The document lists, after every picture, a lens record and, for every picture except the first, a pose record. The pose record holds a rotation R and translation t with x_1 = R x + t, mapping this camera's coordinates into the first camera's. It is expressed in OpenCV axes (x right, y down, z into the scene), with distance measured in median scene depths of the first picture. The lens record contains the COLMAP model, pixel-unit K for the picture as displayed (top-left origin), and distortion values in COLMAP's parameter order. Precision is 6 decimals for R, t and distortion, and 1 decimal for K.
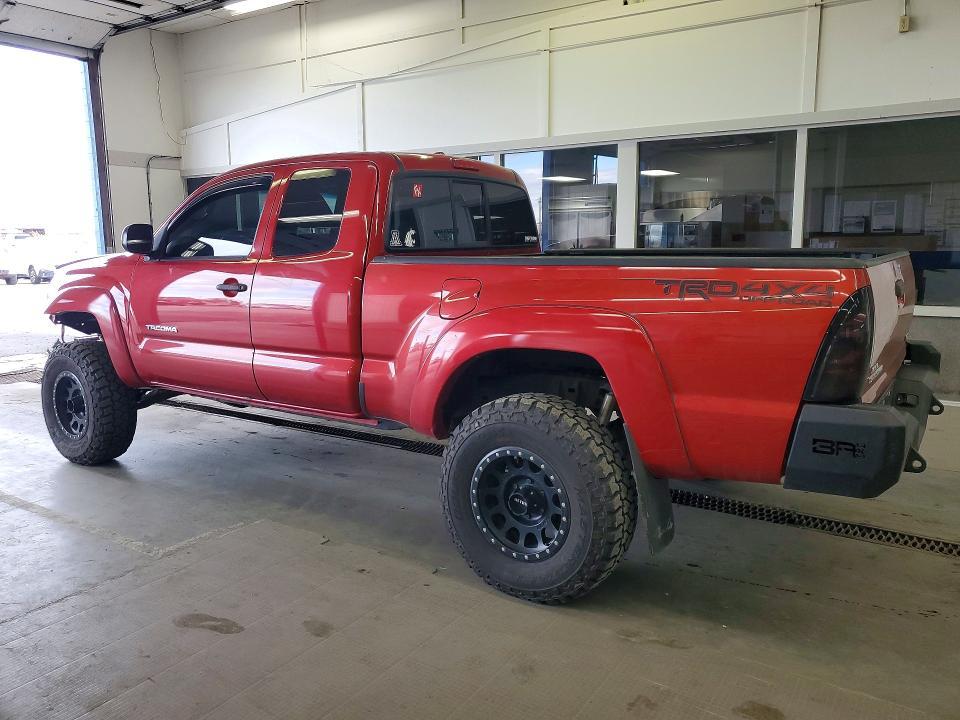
lens RADIAL K [[740.6, 0, 490.2], [0, 740.6, 356.7], [0, 0, 1]] dist [0.024734, 0.011411]
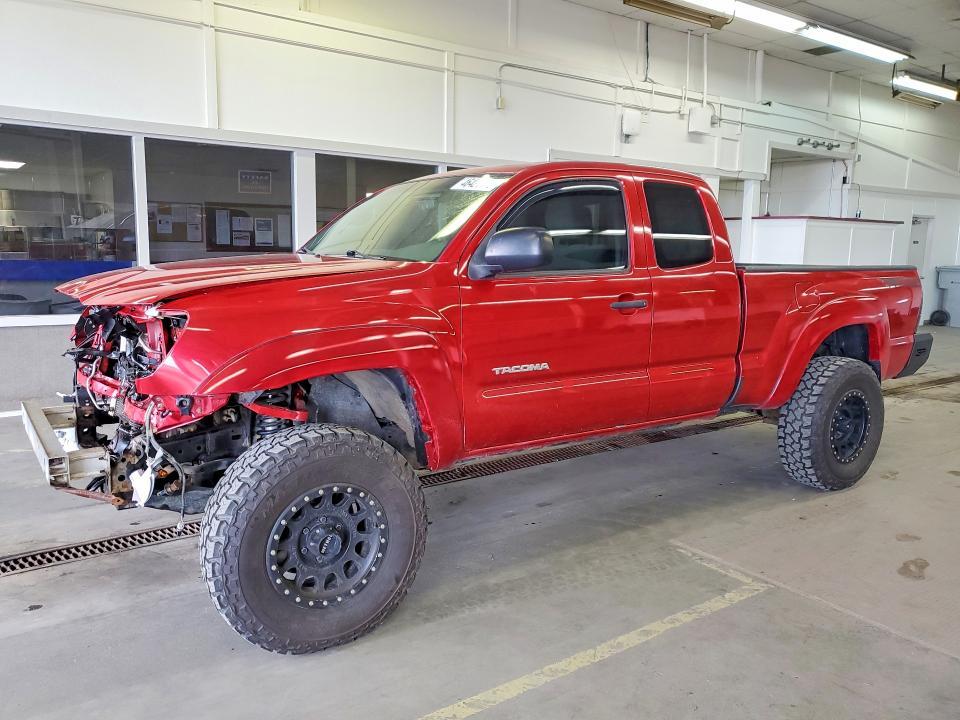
lens RADIAL K [[740.6, 0, 488.7], [0, 740.6, 363.6], [0, 0, 1]] dist [0.024734, 0.011411]
pose [[0.350945, -0.121243, 0.928514, -1.034000], [0.130298, 0.988259, 0.079796, -0.089616], [-0.927287, 0.092979, 0.362622, 0.719675]]
